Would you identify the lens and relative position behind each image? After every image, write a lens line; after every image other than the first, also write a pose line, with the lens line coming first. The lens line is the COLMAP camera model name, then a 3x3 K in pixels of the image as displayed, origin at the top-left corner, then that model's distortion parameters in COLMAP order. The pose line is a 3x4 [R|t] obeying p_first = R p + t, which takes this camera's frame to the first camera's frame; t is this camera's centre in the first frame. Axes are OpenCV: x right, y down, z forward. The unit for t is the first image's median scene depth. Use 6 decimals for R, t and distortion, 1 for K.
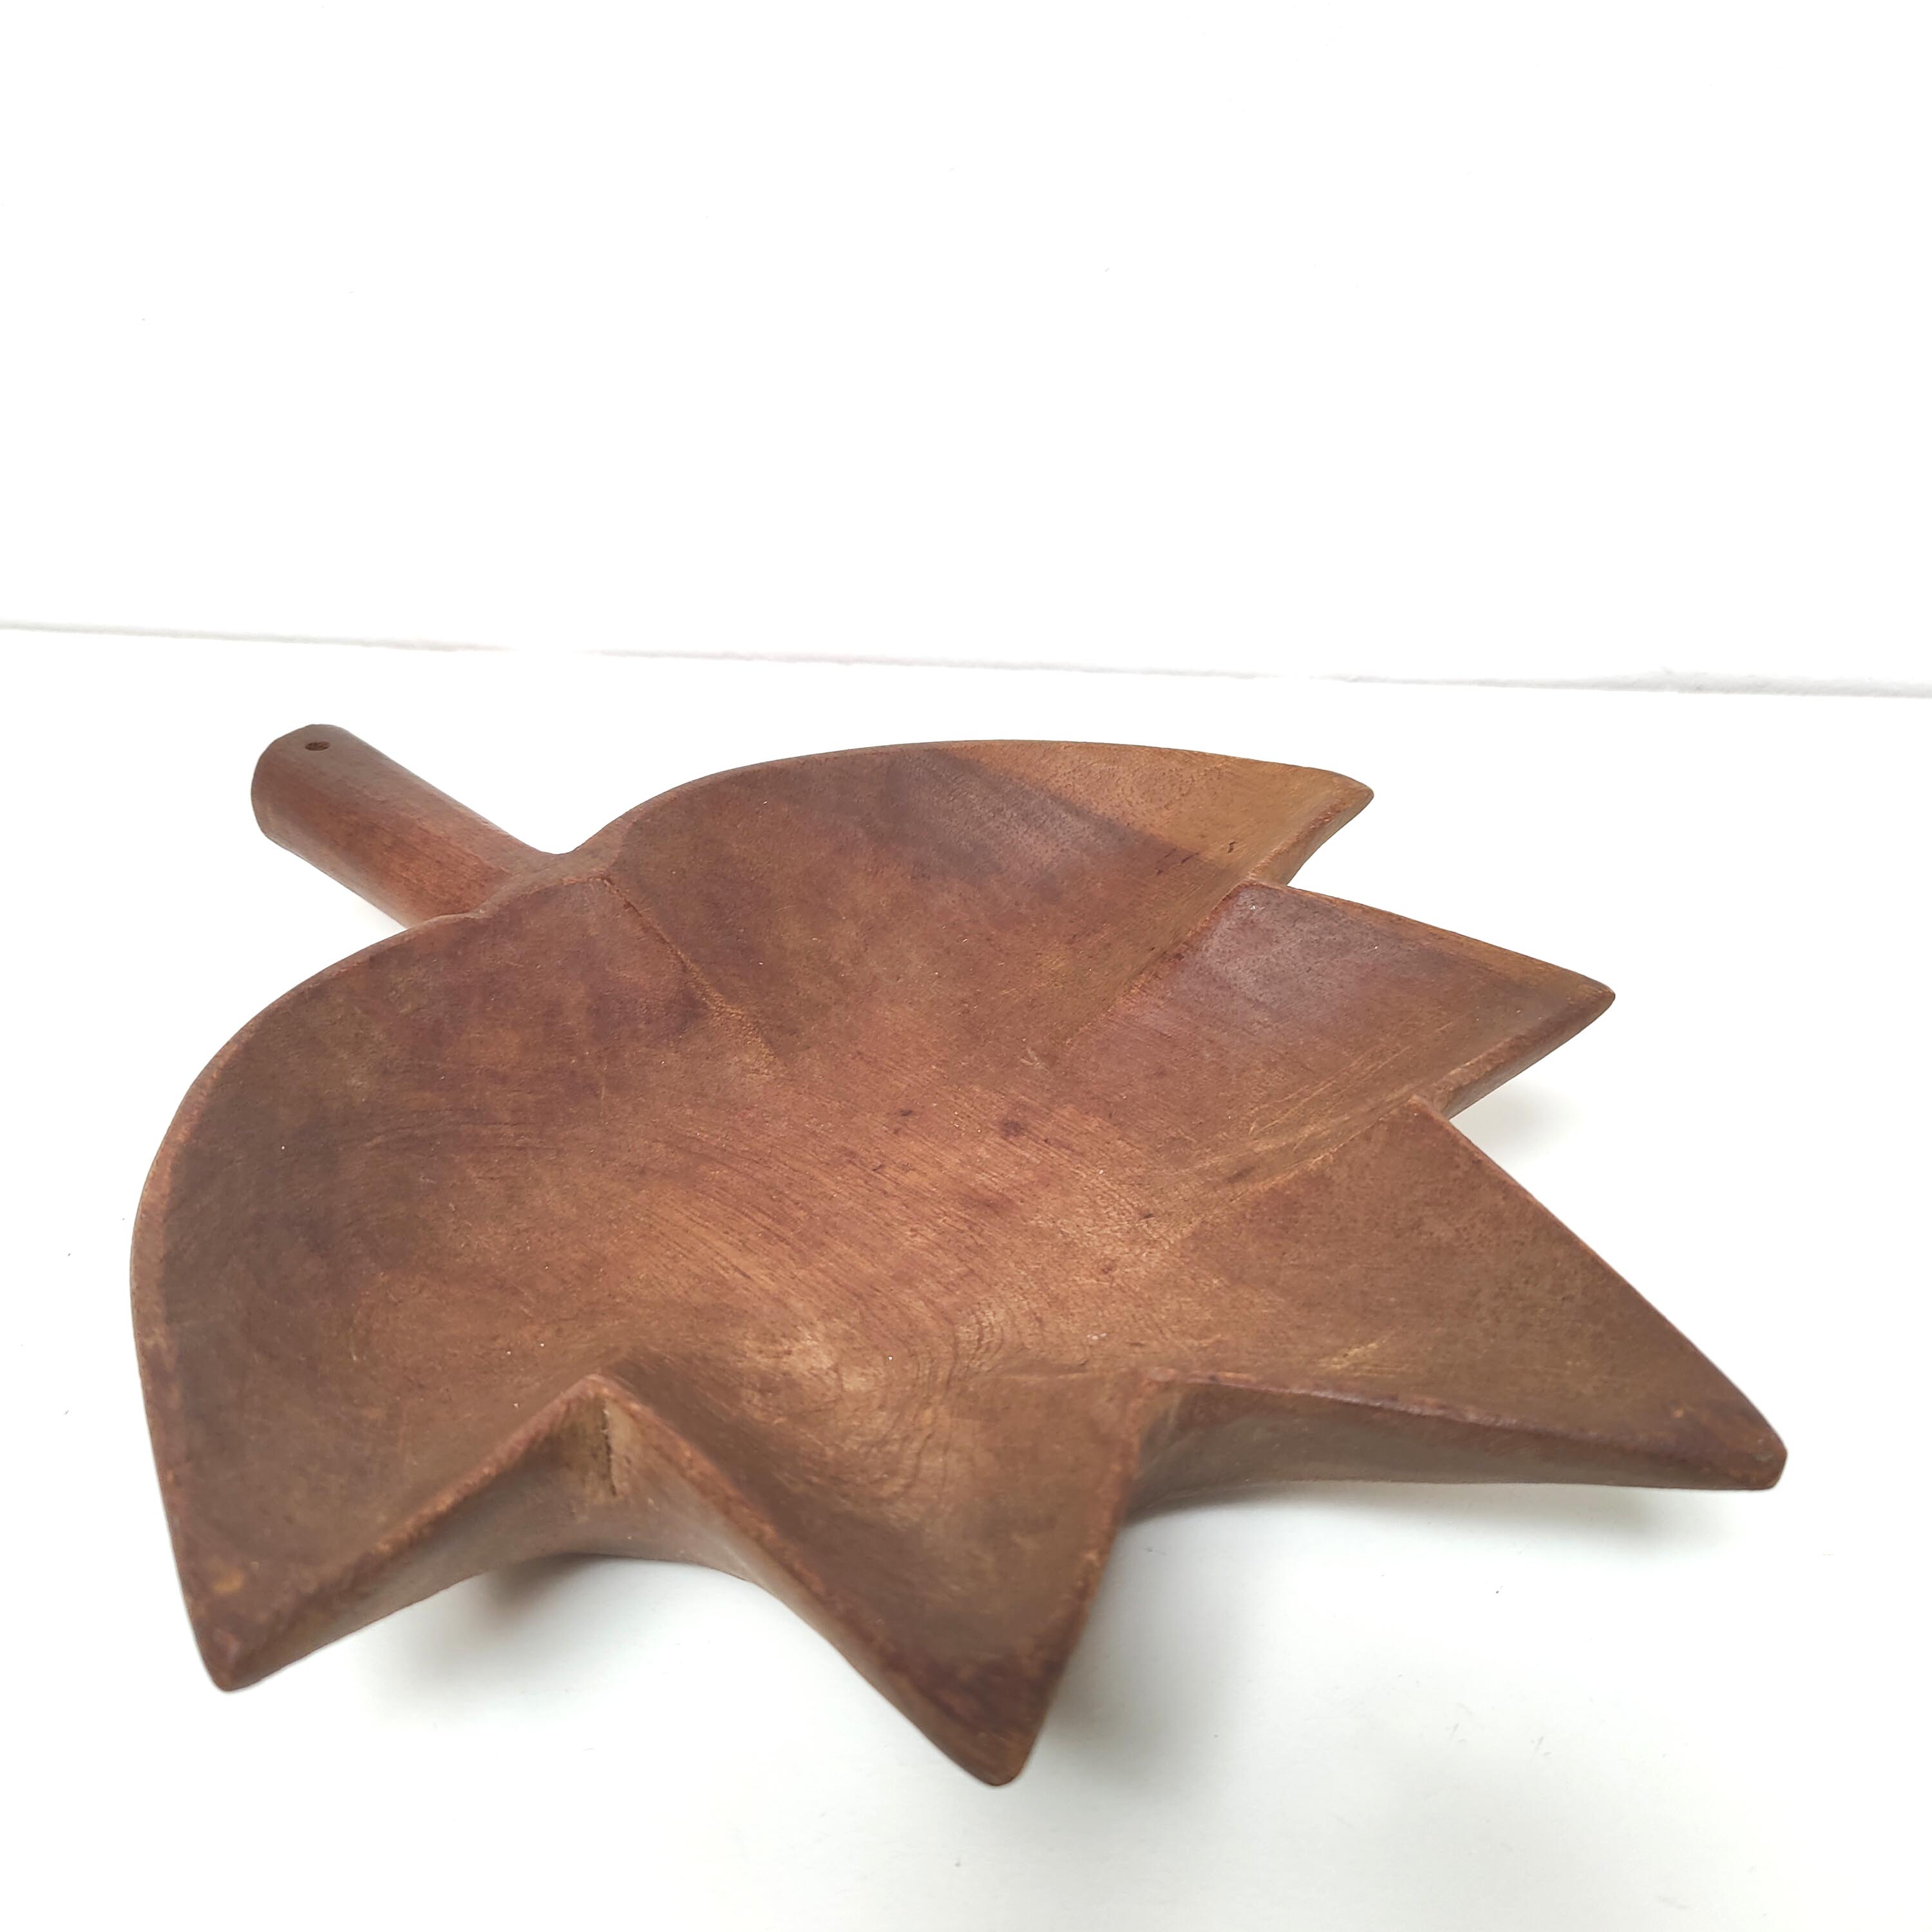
lens RADIAL K [[1711.4, 0, 966.0], [0, 1711.4, 966.0], [0, 0, 1]] dist [-0.012827, -0.007486]
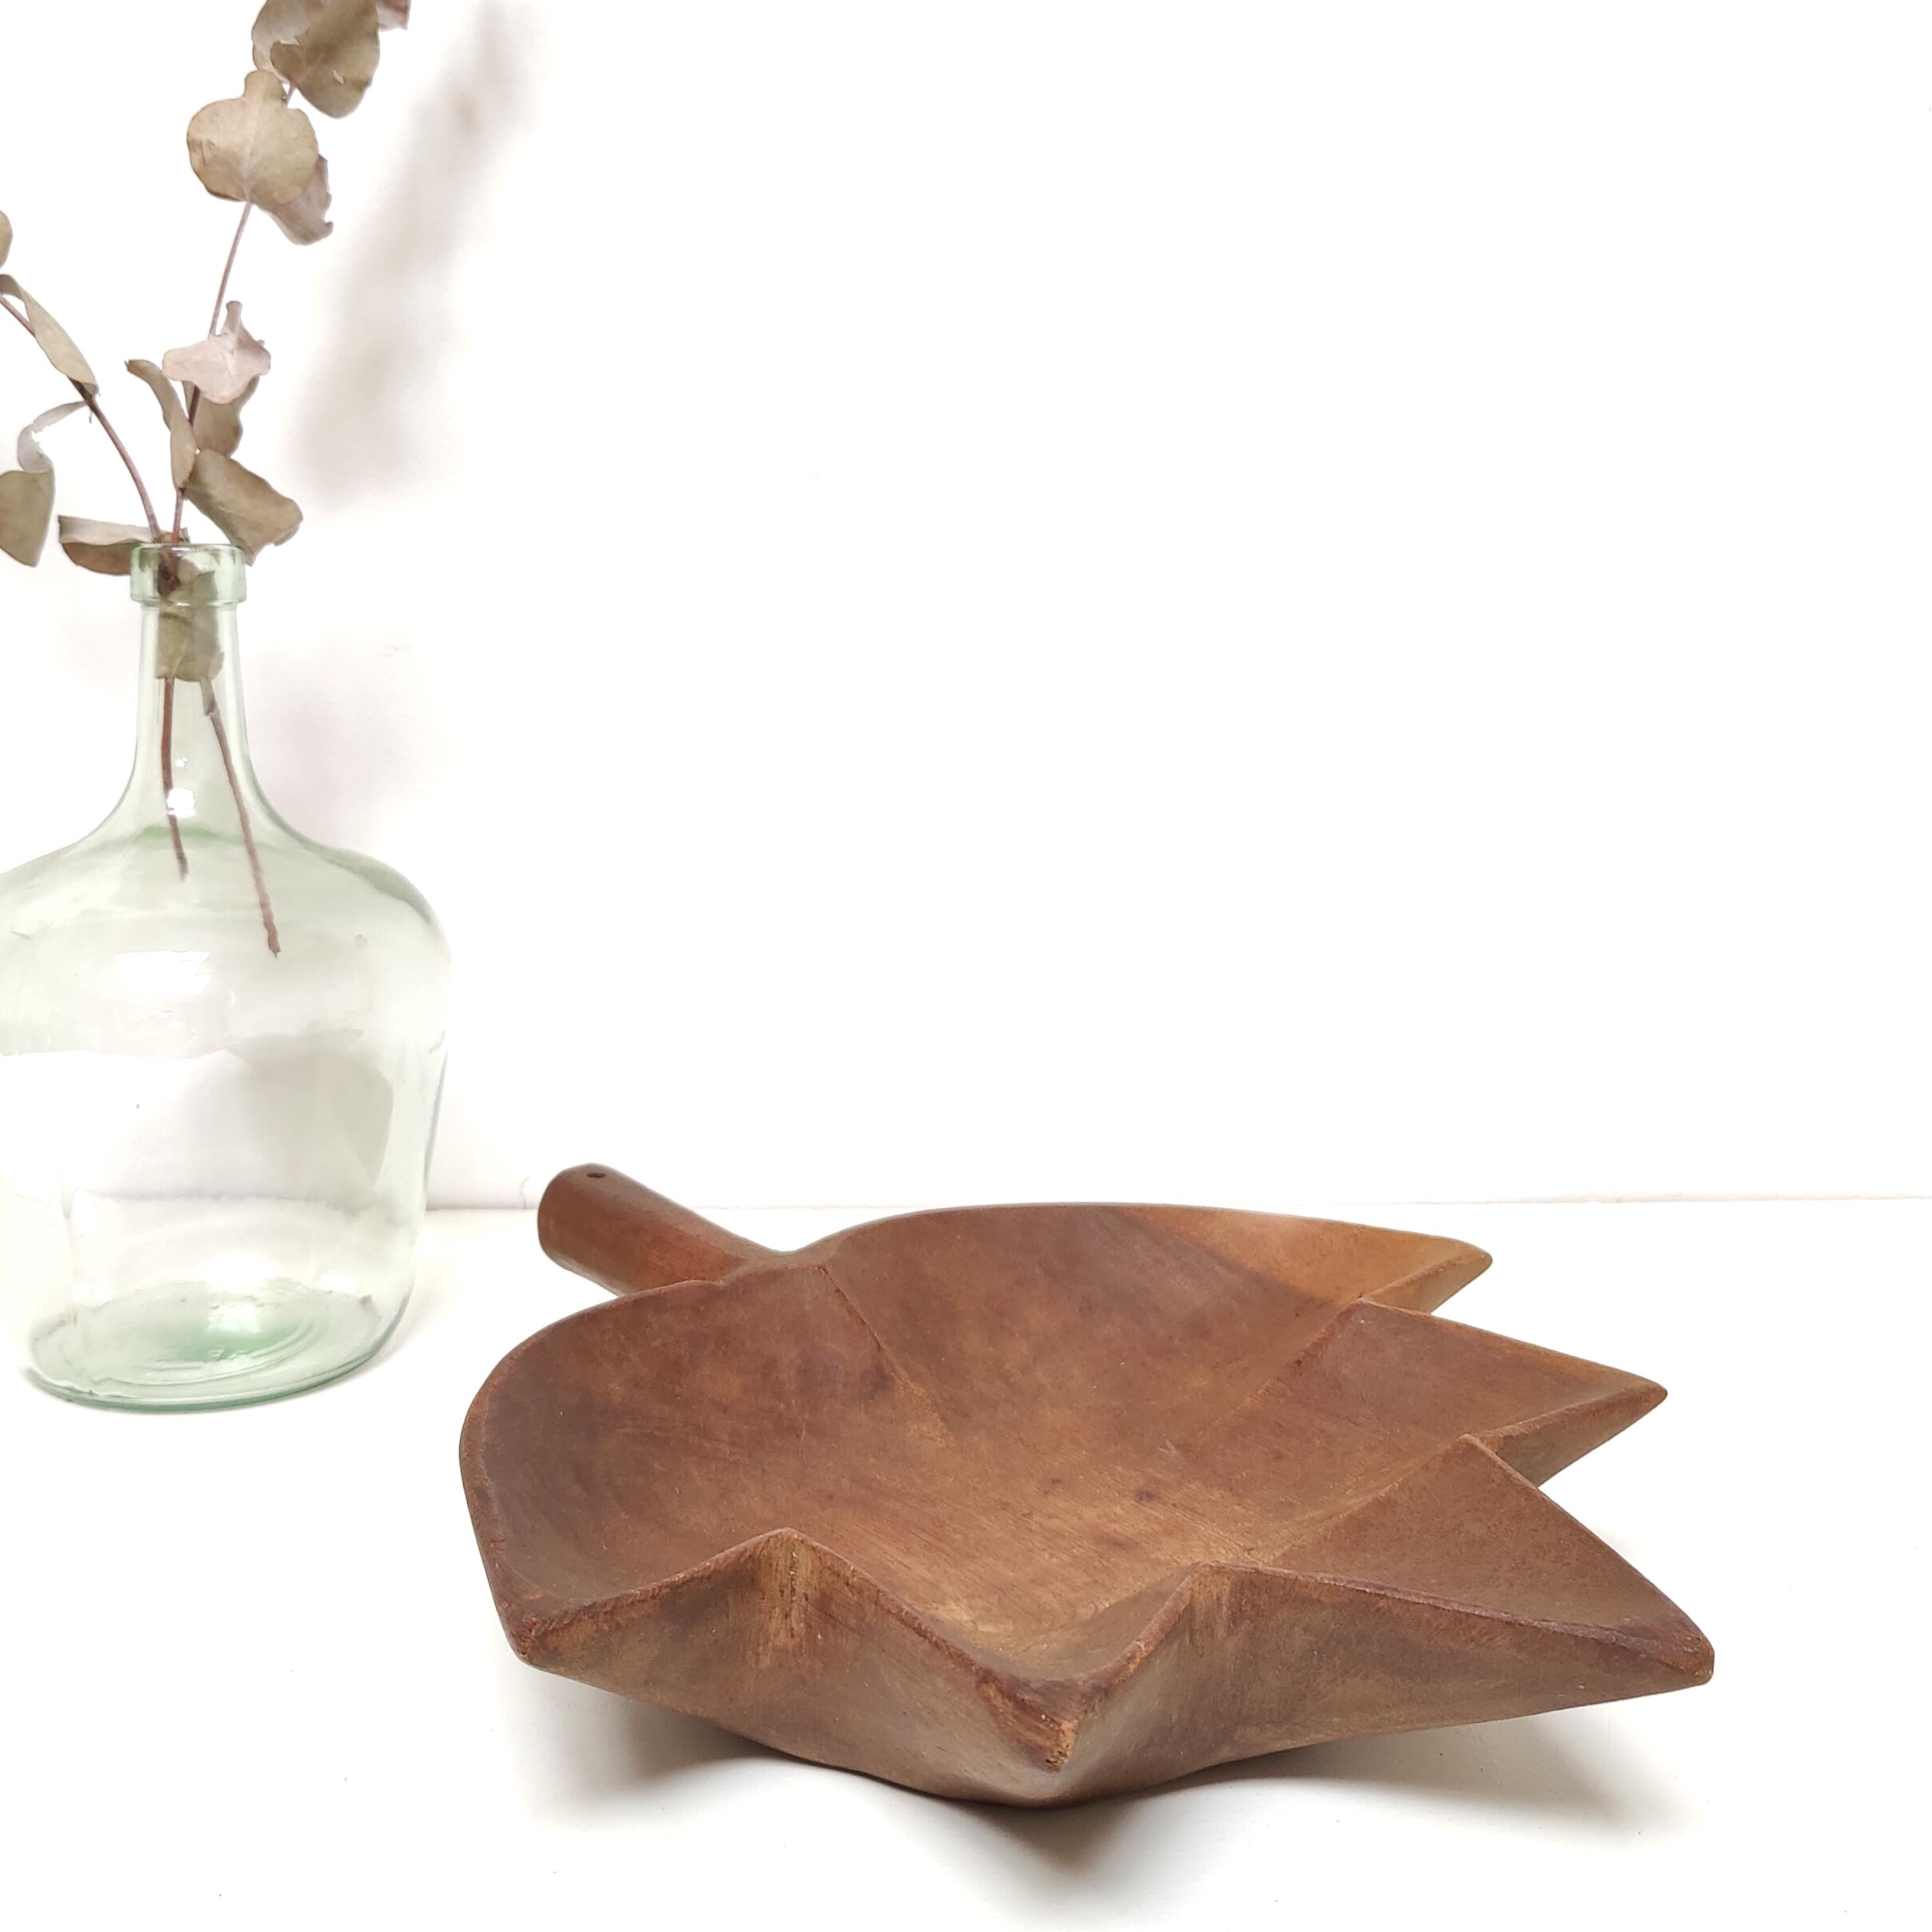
lens RADIAL K [[2044.1, 0, 962.5], [0, 2044.1, 1033.0], [0, 0, 1]] dist [0.000610, 0.004983]
pose [[0.989916, 0.031030, -0.138218, 0.087986], [-0.074277, 0.944528, -0.319921, 0.257341], [0.120623, 0.326961, 0.937308, -0.423476]]
